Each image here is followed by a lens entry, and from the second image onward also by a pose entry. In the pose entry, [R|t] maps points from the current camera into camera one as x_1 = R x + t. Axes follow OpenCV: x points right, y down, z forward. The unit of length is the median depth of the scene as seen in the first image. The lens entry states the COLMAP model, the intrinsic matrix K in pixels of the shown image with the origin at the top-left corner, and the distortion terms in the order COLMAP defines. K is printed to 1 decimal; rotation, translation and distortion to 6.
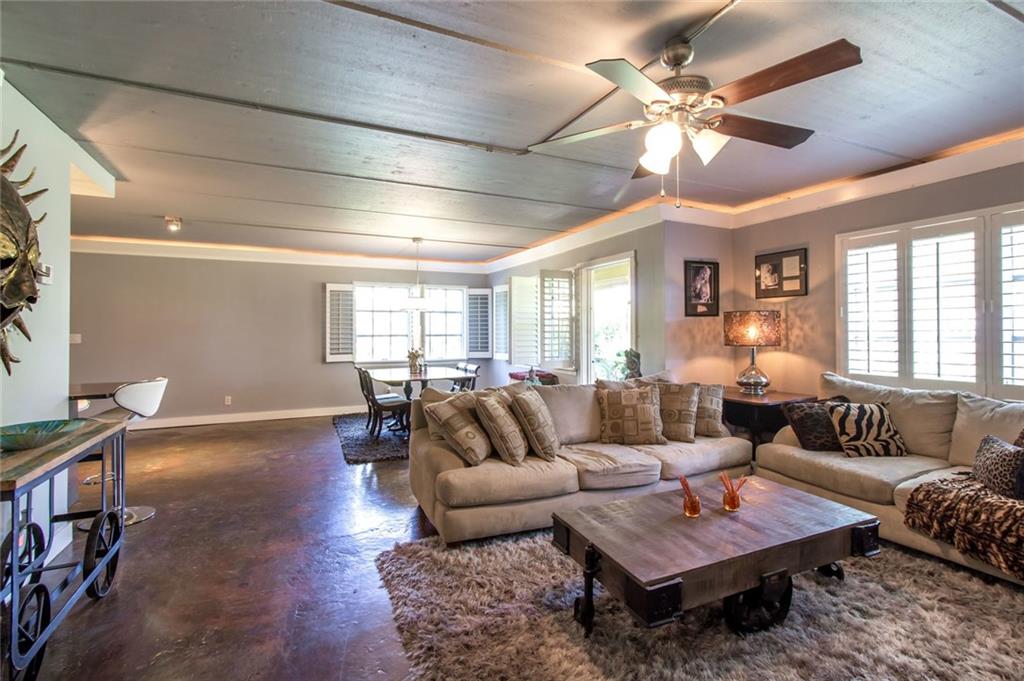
lens RADIAL K [[472.1, 0, 506.2], [0, 472.1, 329.6], [0, 0, 1]] dist [0.000138, -0.000007]
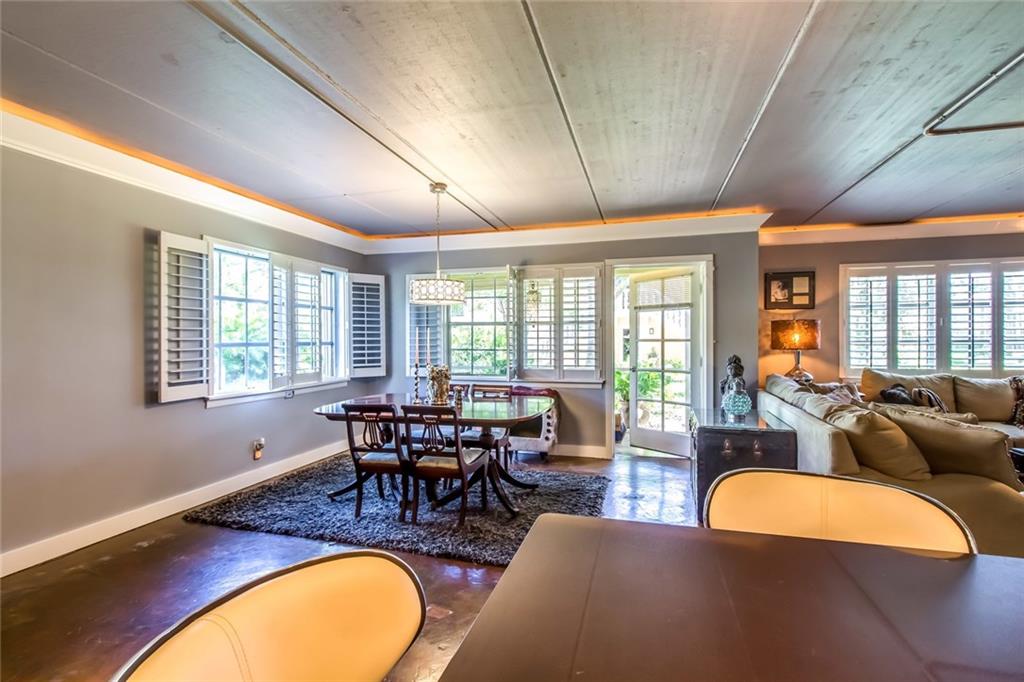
lens RADIAL K [[488.0, 0, 512.0], [0, 488.0, 341.0], [0, 0, 1]] dist [0.008597, 0.000437]
pose [[0.655109, -0.001993, 0.755532, -1.059308], [-0.002716, 0.999984, 0.004992, 0.011242], [-0.755530, -0.005322, 0.655093, 0.891757]]
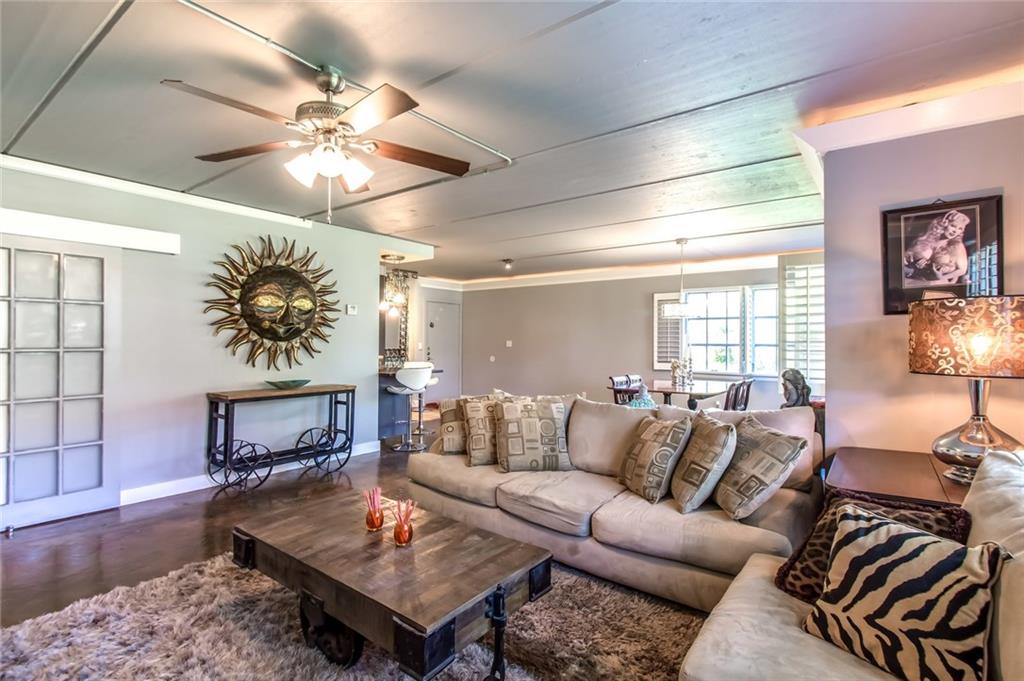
lens RADIAL K [[489.0, 0, 526.1], [0, 489.0, 342.2], [0, 0, 1]] dist [0.000056, -0.000140]
pose [[0.481535, 0.009235, -0.876378, 0.875089], [-0.000986, 0.999950, 0.009995, -0.001821], [0.876426, -0.003949, 0.481520, 0.485533]]
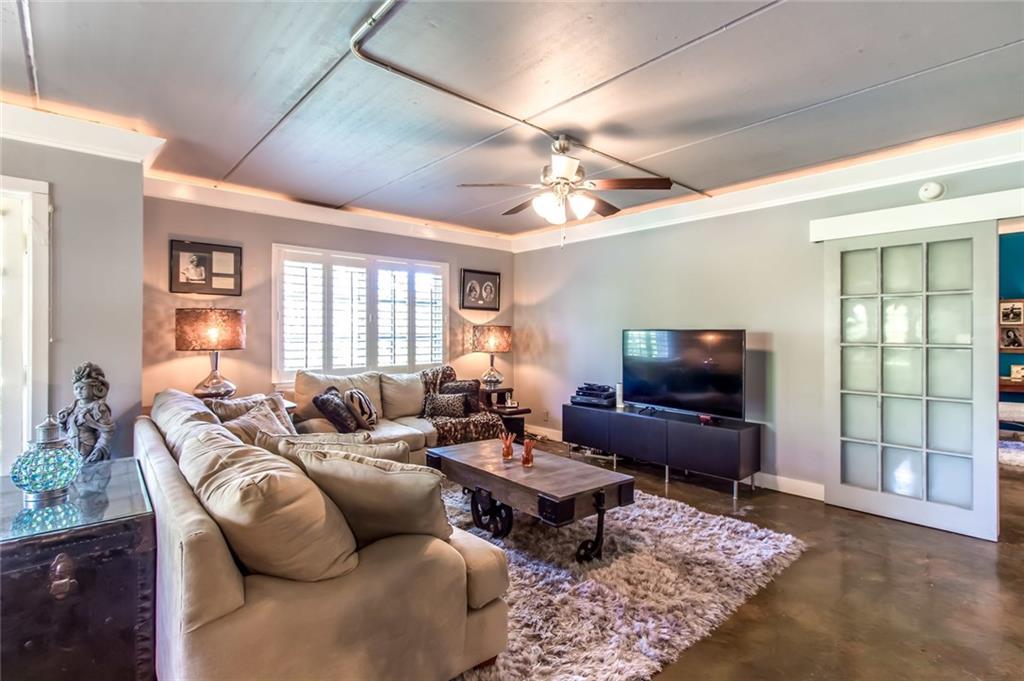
lens RADIAL K [[485.4, 0, 525.0], [0, 485.4, 332.5], [0, 0, 1]] dist [-0.001543, 0.000800]
pose [[-0.307453, 0.004569, 0.951552, -0.589334], [-0.005171, 0.999966, -0.006473, 0.007306], [-0.951549, -0.006911, -0.307419, 0.890405]]
